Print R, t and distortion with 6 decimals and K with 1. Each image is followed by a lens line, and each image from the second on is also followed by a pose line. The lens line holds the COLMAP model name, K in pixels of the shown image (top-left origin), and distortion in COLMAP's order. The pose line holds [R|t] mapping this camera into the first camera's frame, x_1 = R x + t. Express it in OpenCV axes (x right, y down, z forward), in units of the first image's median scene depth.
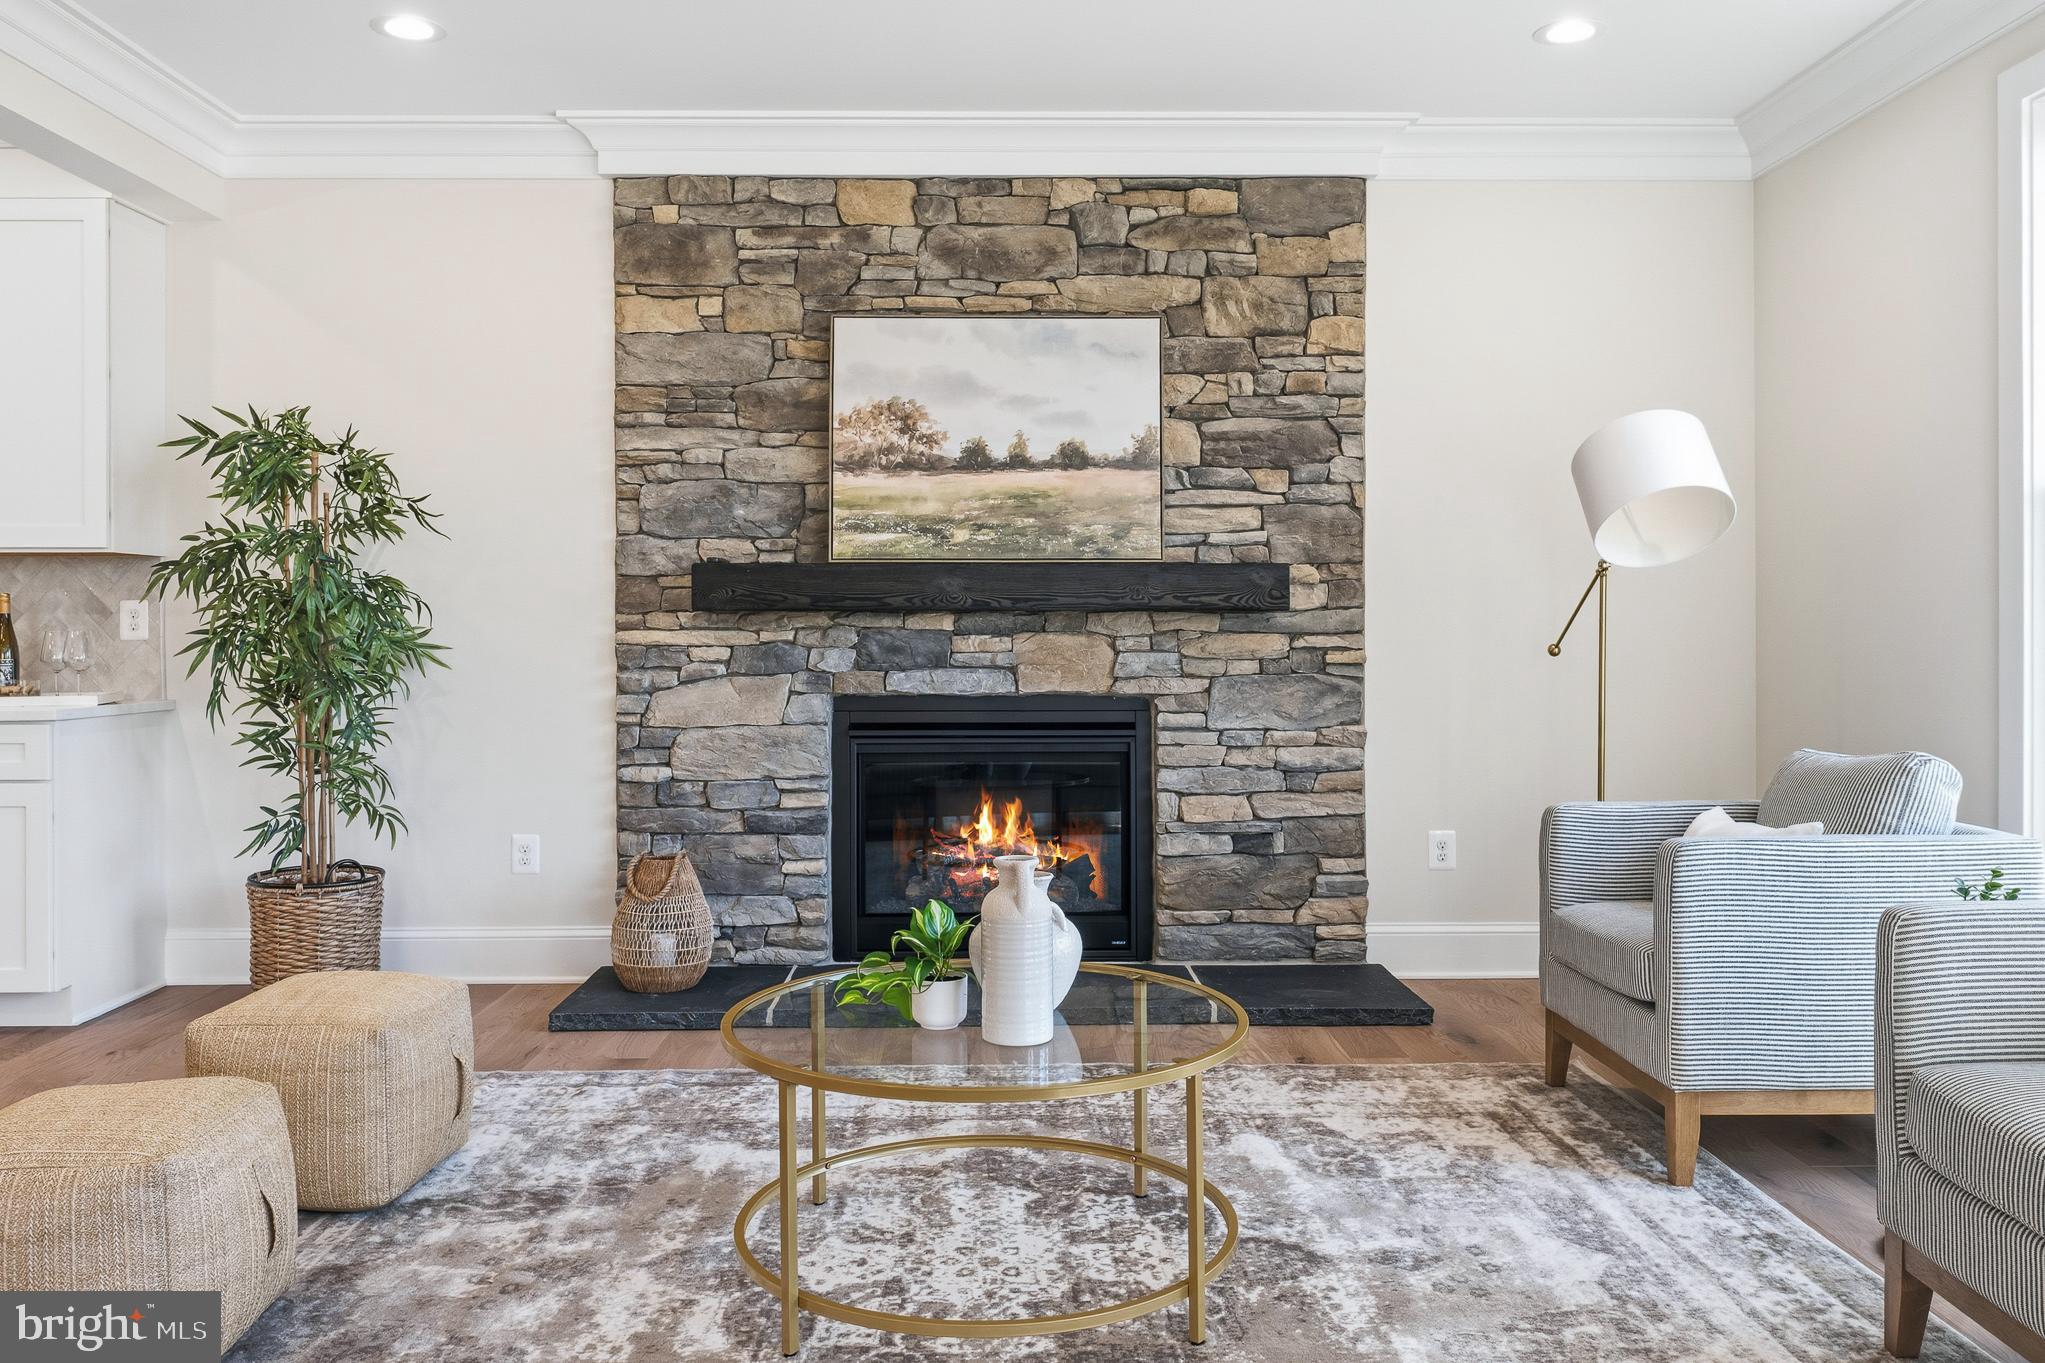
lens RADIAL K [[1558.5, 0, 1012.8], [0, 1558.5, 638.1], [0, 0, 1]] dist [-0.000767, -0.002241]
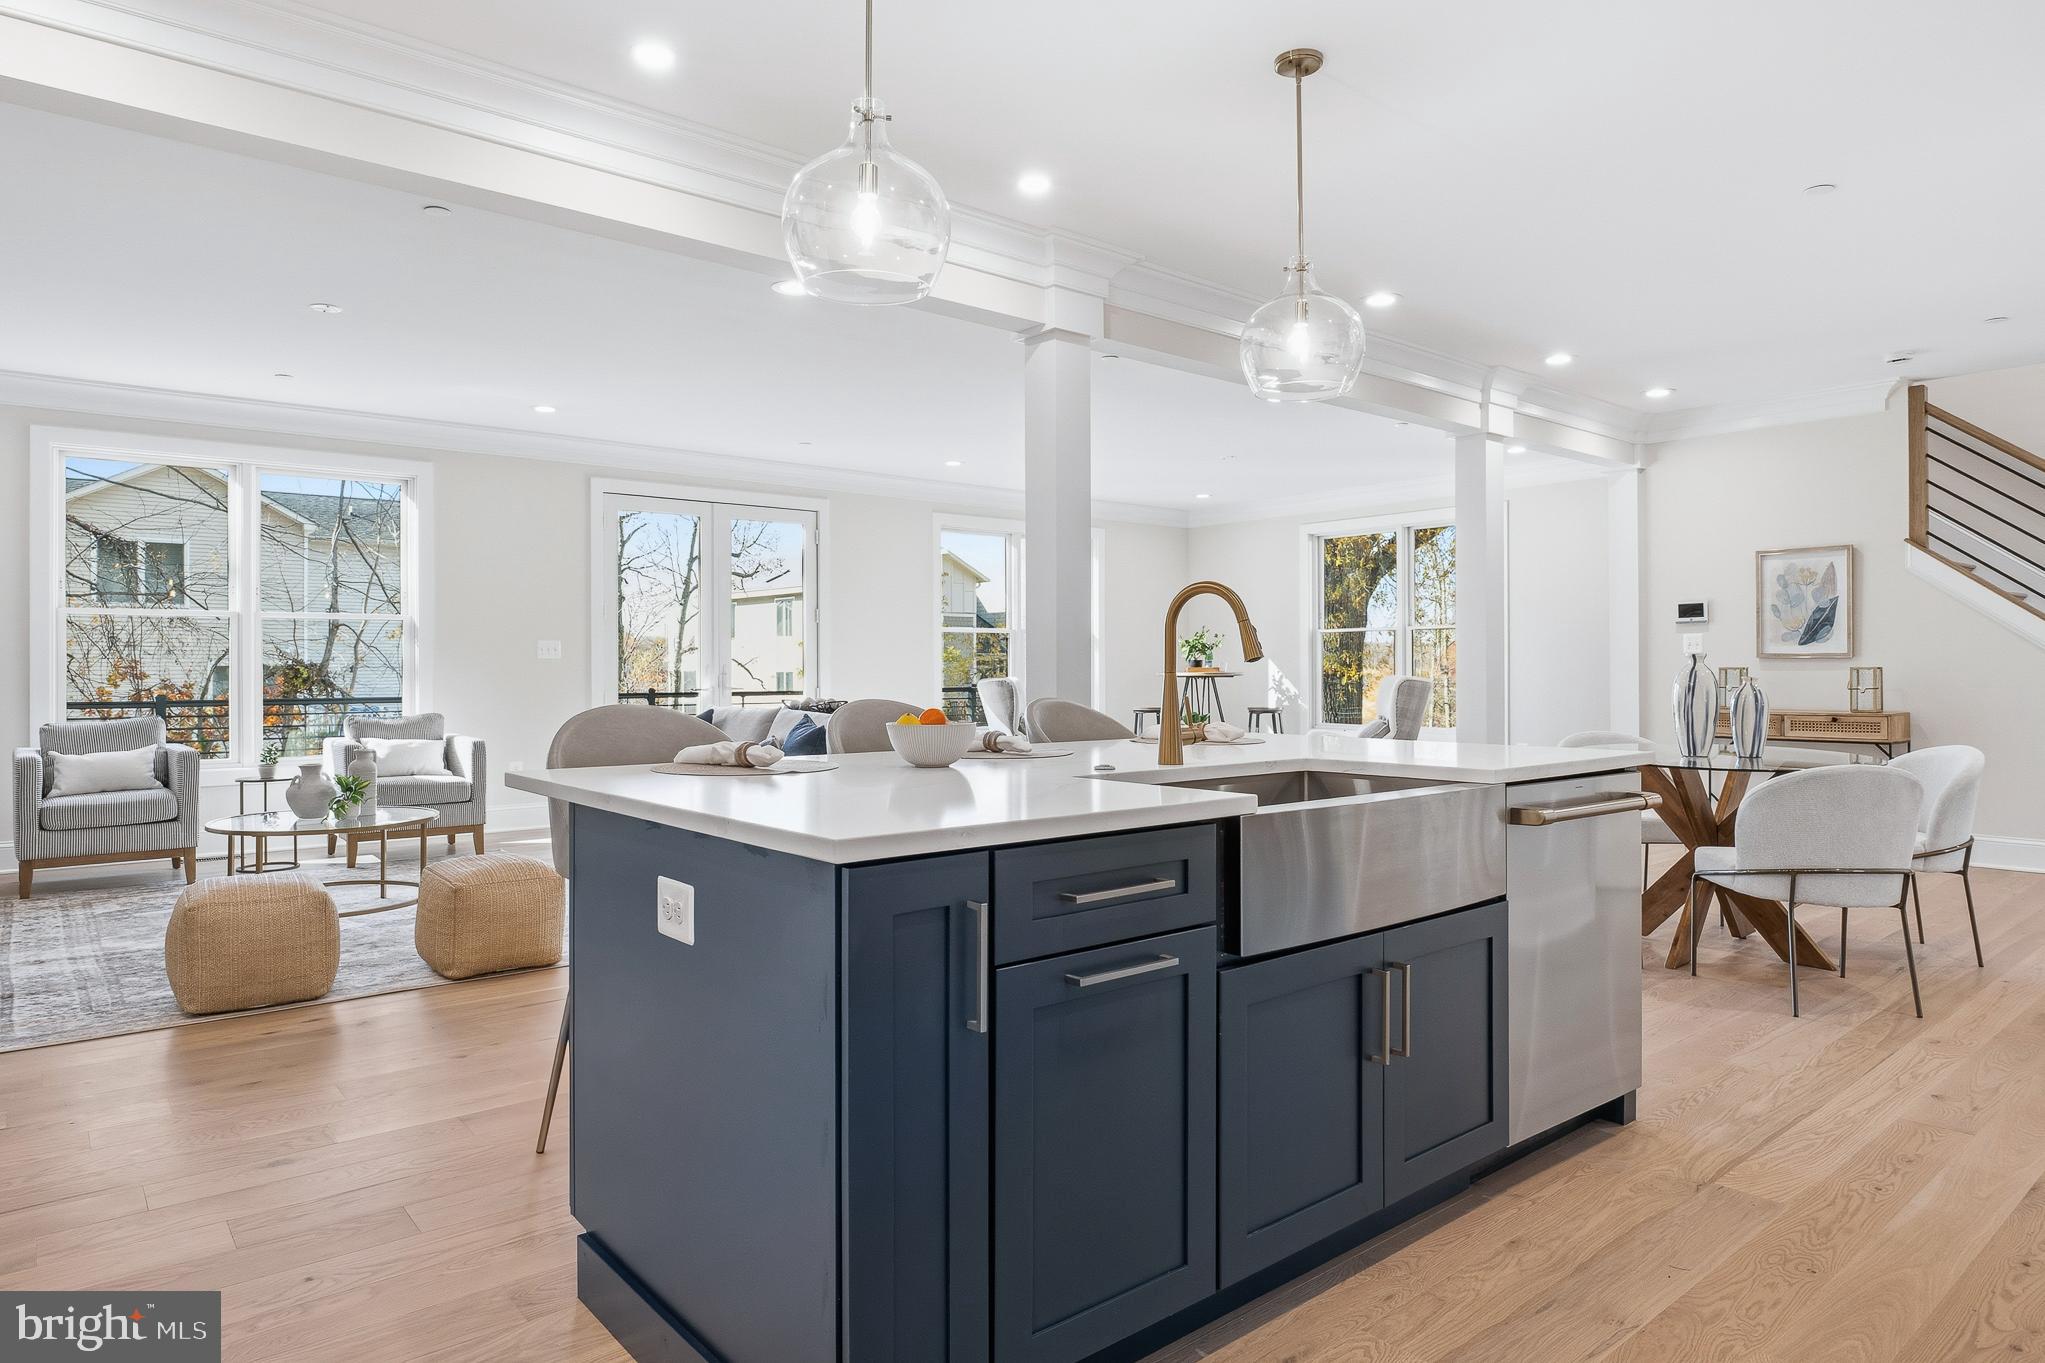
lens RADIAL K [[1201.8, 0, 1011.9], [0, 1201.8, 668.4], [0, 0, 1]] dist [-0.009307, -0.003747]
pose [[-0.626187, 0.003723, 0.779664, -1.233450], [0.007452, 0.999971, 0.001210, 0.002016], [-0.779637, 0.006568, -0.626197, 0.743409]]
